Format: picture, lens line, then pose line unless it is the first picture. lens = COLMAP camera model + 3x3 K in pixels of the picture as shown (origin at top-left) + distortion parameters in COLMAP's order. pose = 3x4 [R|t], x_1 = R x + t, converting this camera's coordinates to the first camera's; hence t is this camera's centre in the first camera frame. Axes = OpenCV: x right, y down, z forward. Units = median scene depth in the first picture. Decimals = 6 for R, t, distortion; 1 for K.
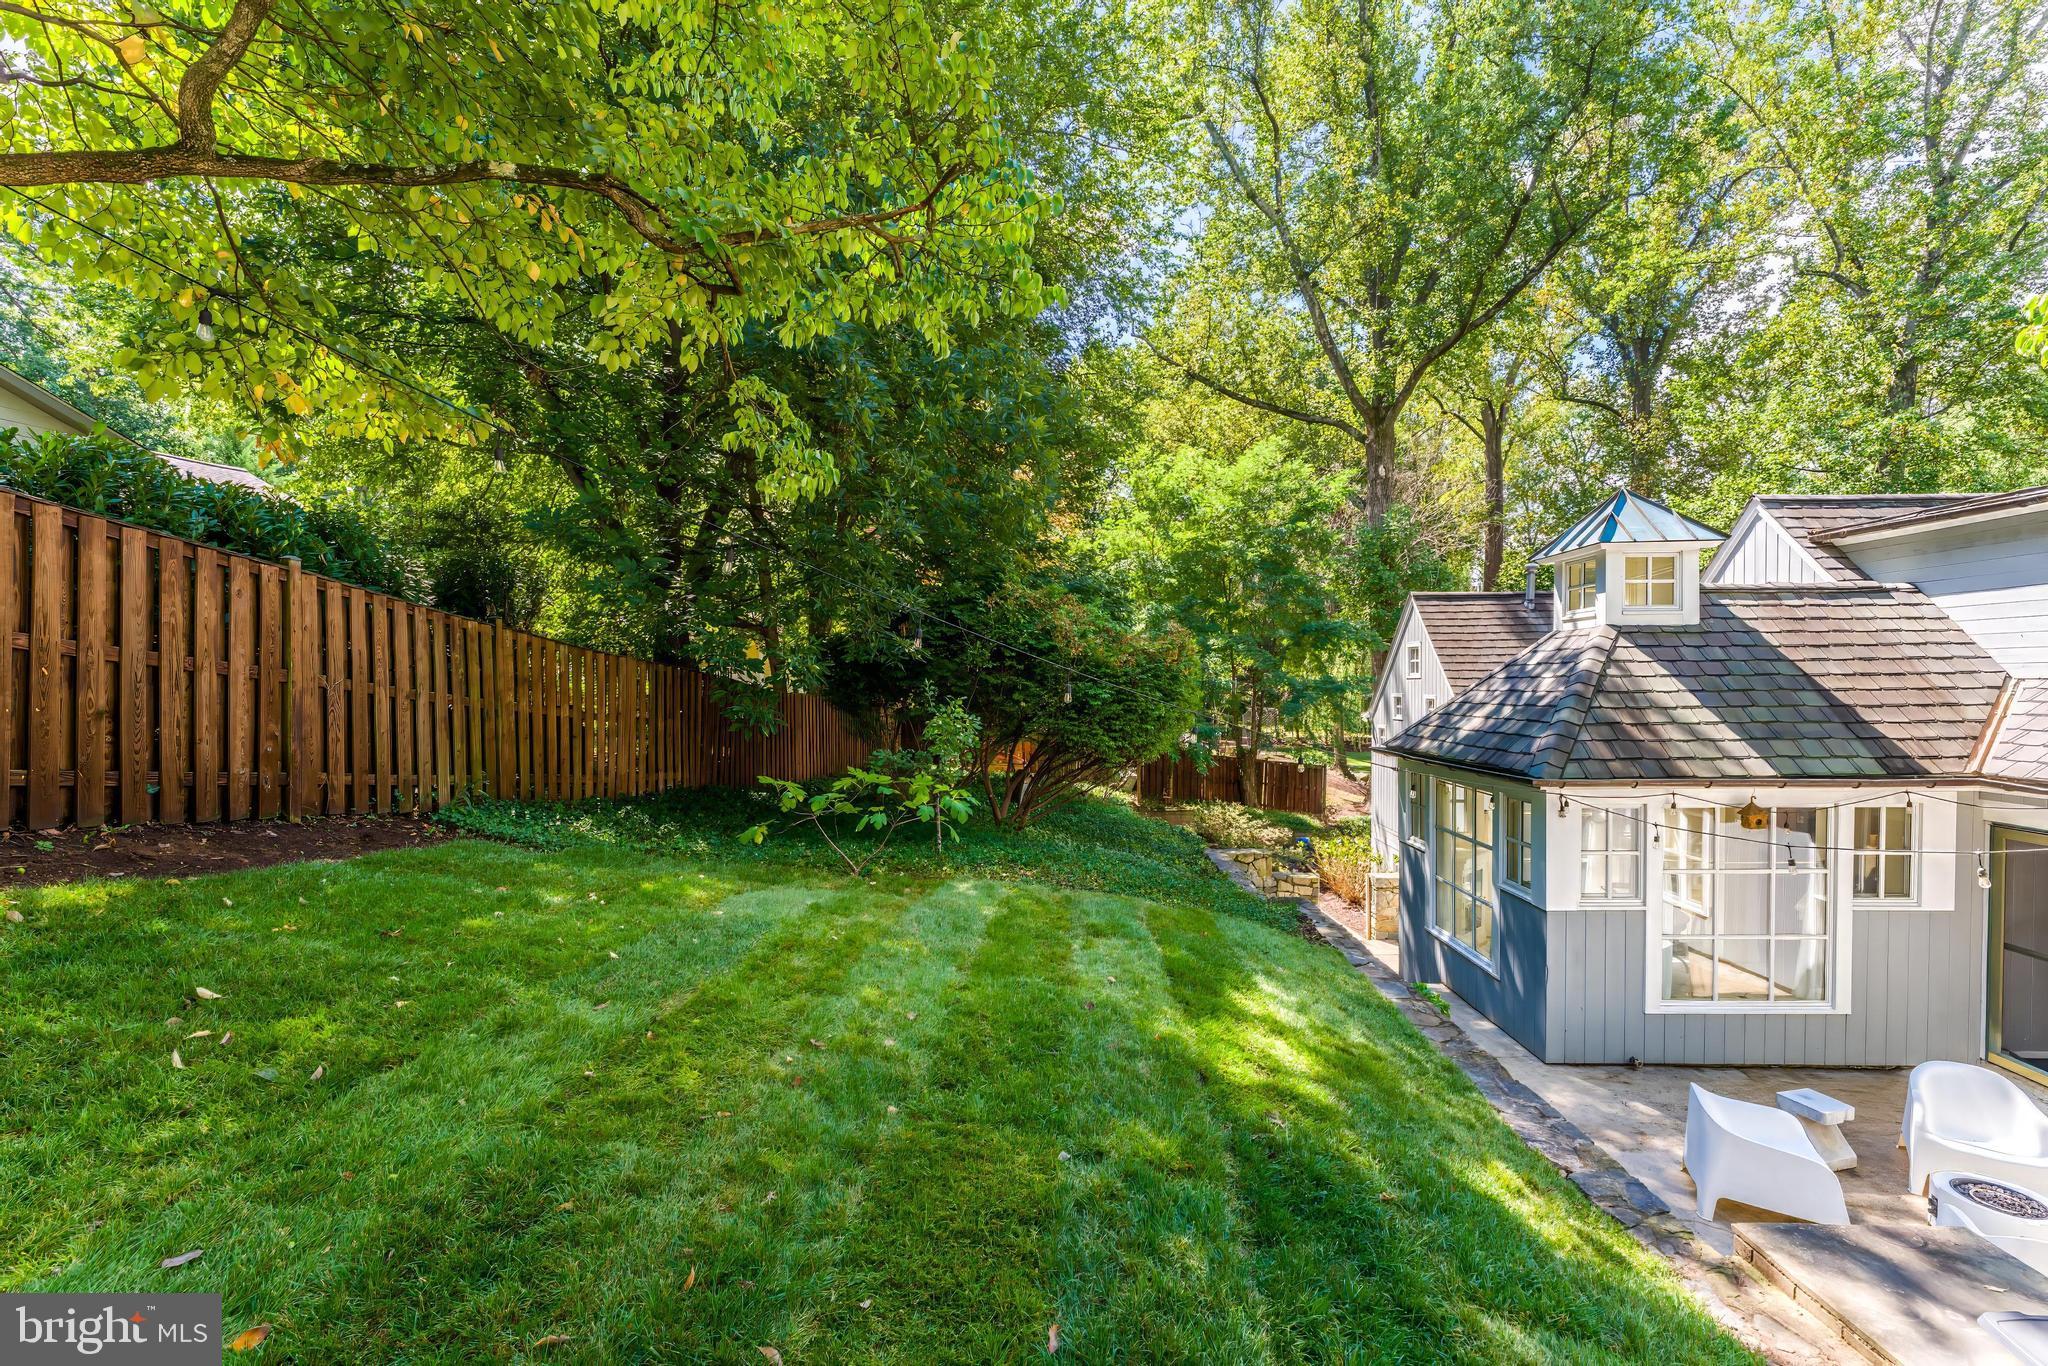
lens RADIAL K [[868.2, 0, 1047.2], [0, 868.2, 706.9], [0, 0, 1]] dist [0.016913, -0.001644]
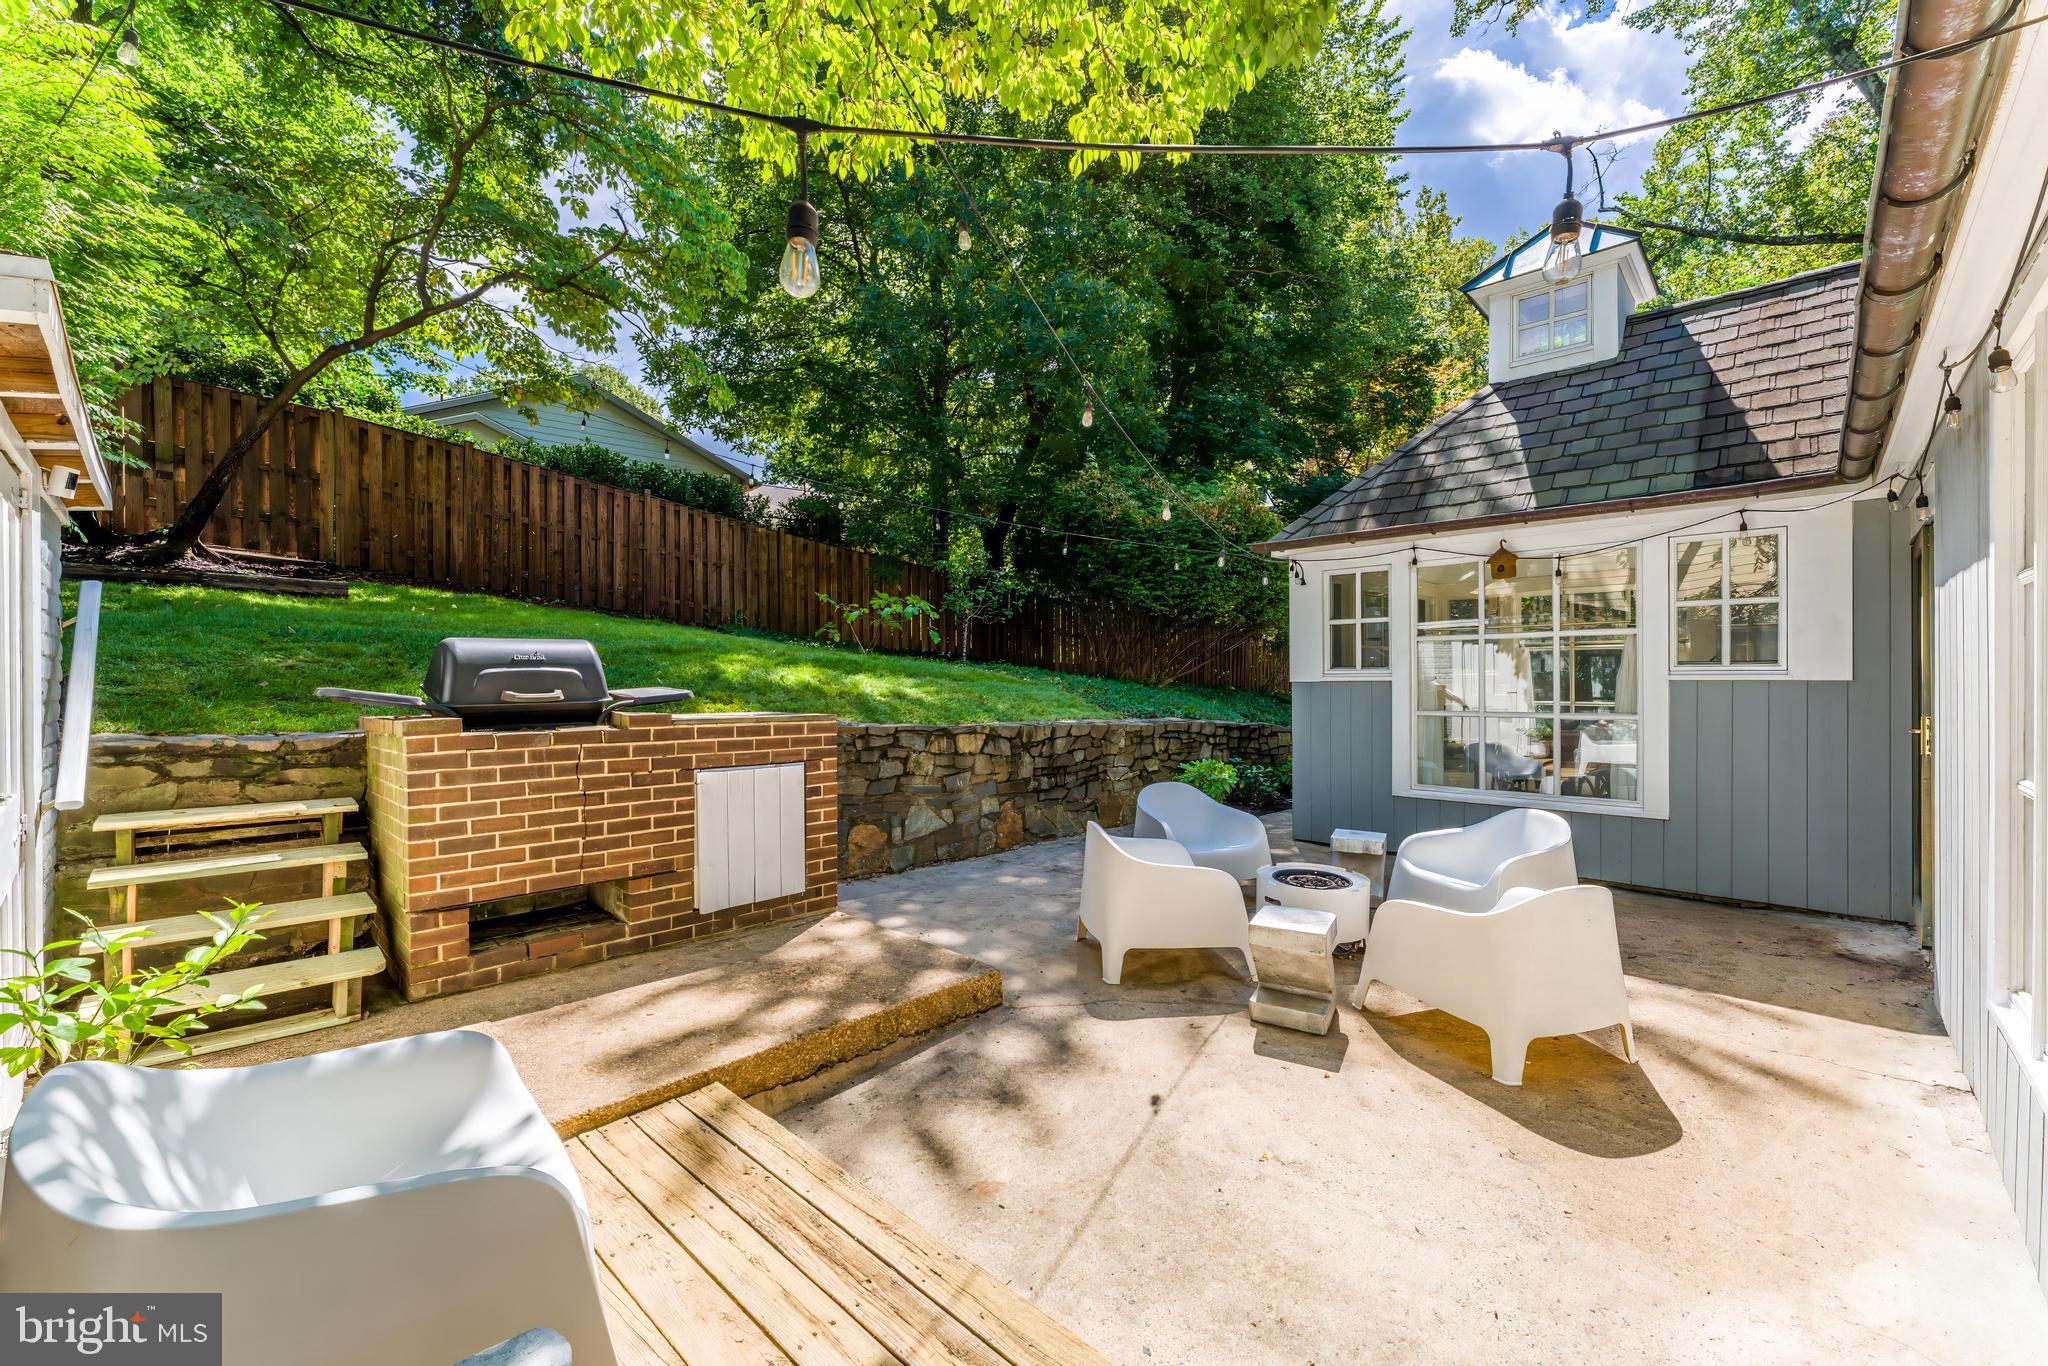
lens RADIAL K [[832.1, 0, 1043.6], [0, 832.1, 689.4], [0, 0, 1]] dist [0.003620, -0.000906]
pose [[0.747307, 0.008775, -0.664421, 0.853603], [-0.020347, 0.999746, -0.009681, 0.221219], [0.664167, 0.020754, 0.747296, 0.102259]]
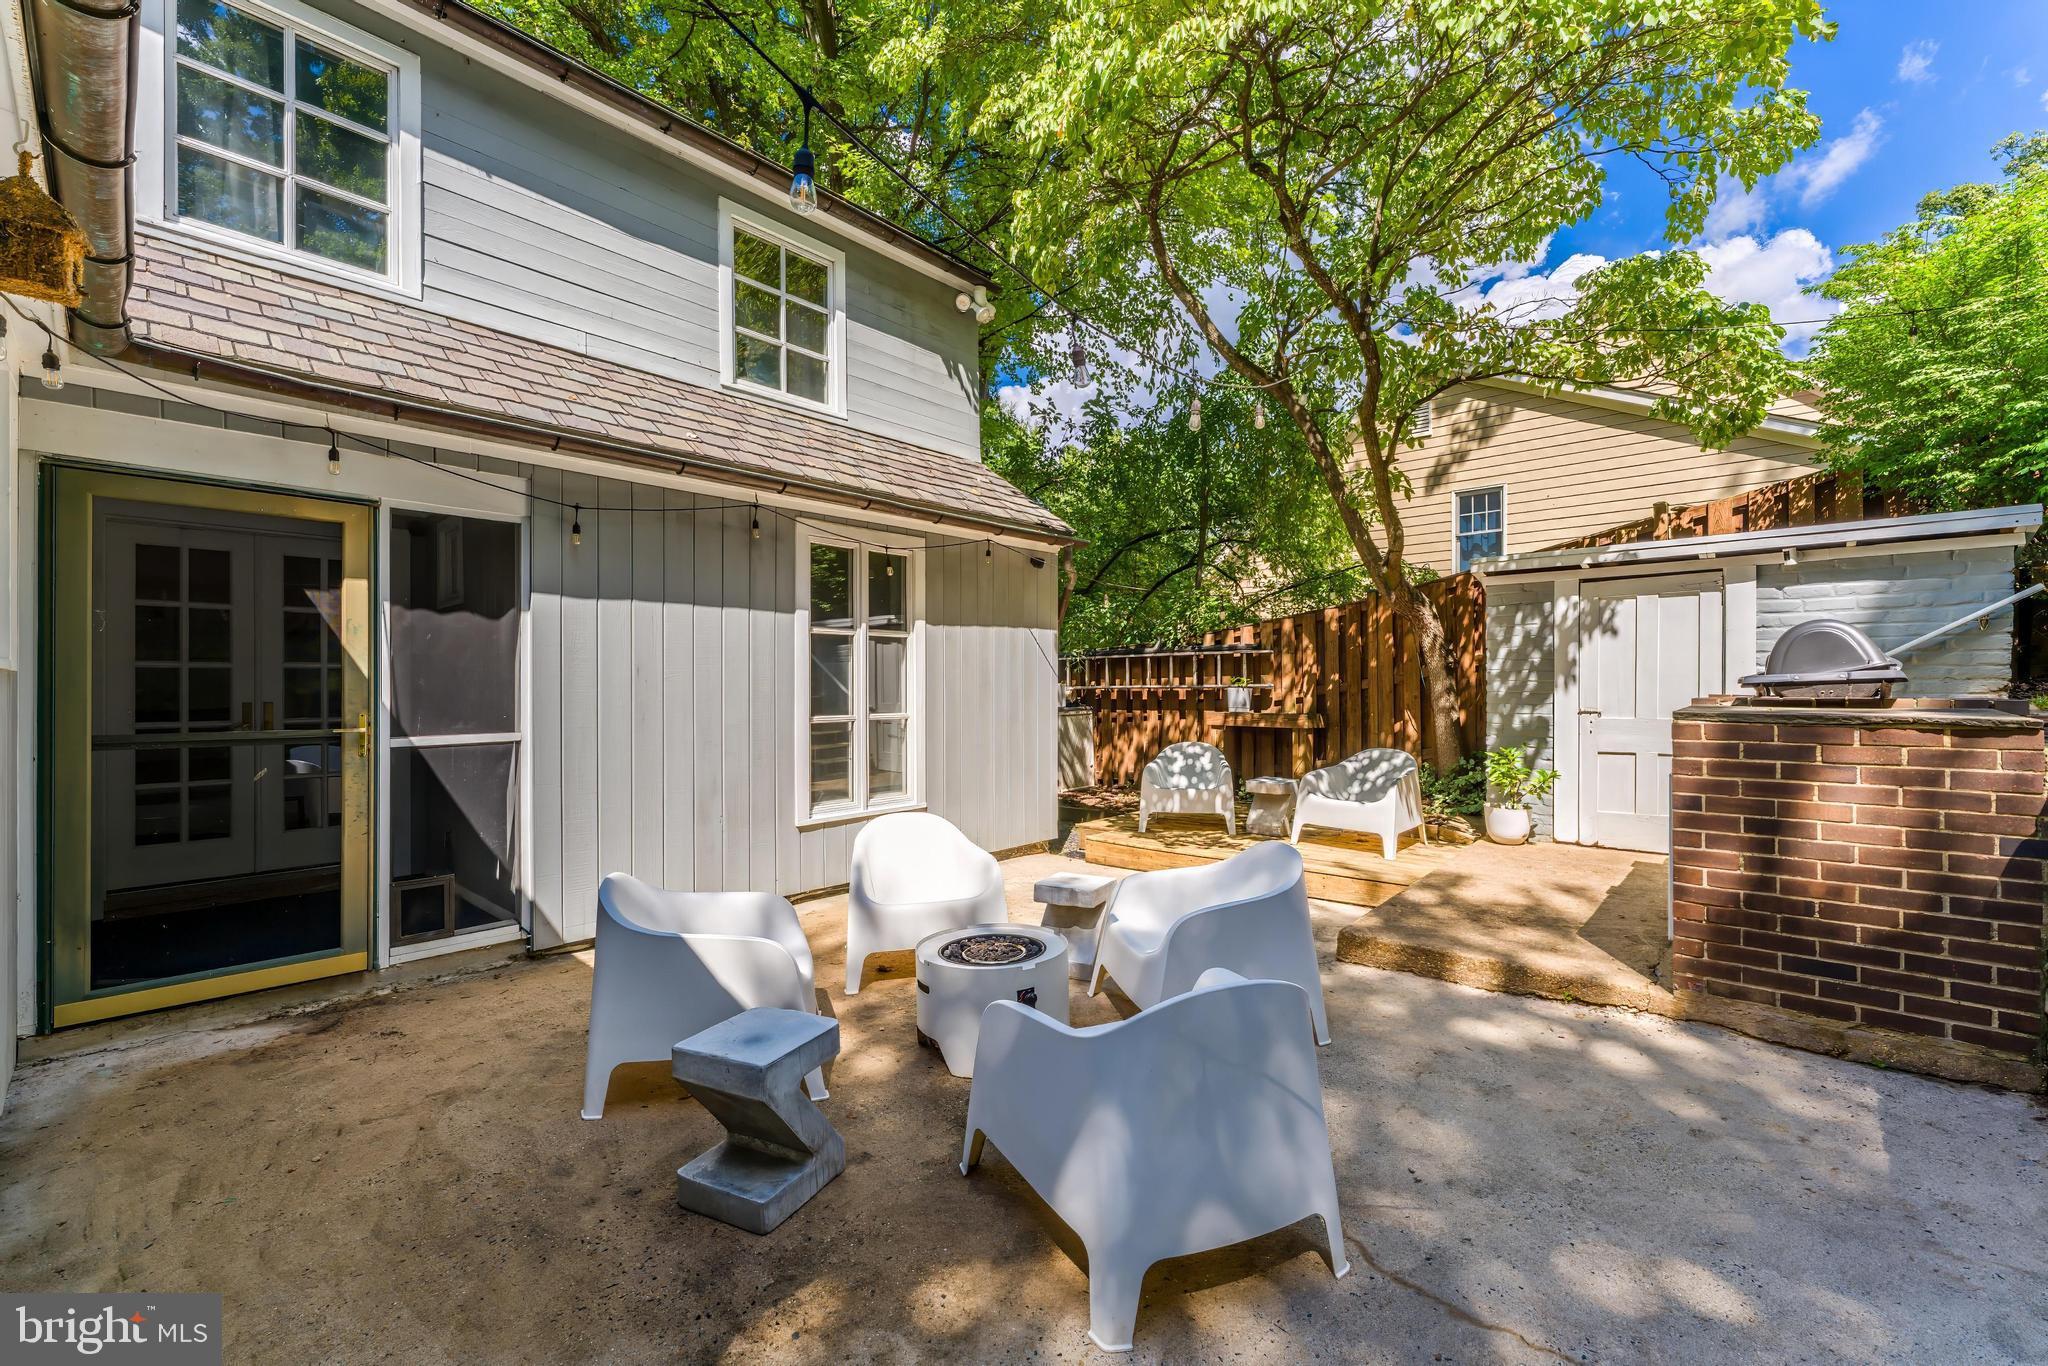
lens RADIAL K [[832.1, 0, 1044.0], [0, 832.1, 682.3], [0, 0, 1]] dist [0.003620, -0.000906]
pose [[-0.752802, 0.005010, 0.658227, 0.379711], [0.027088, 0.999360, 0.023374, 0.204526], [-0.657689, 0.035427, -0.752456, 0.840232]]
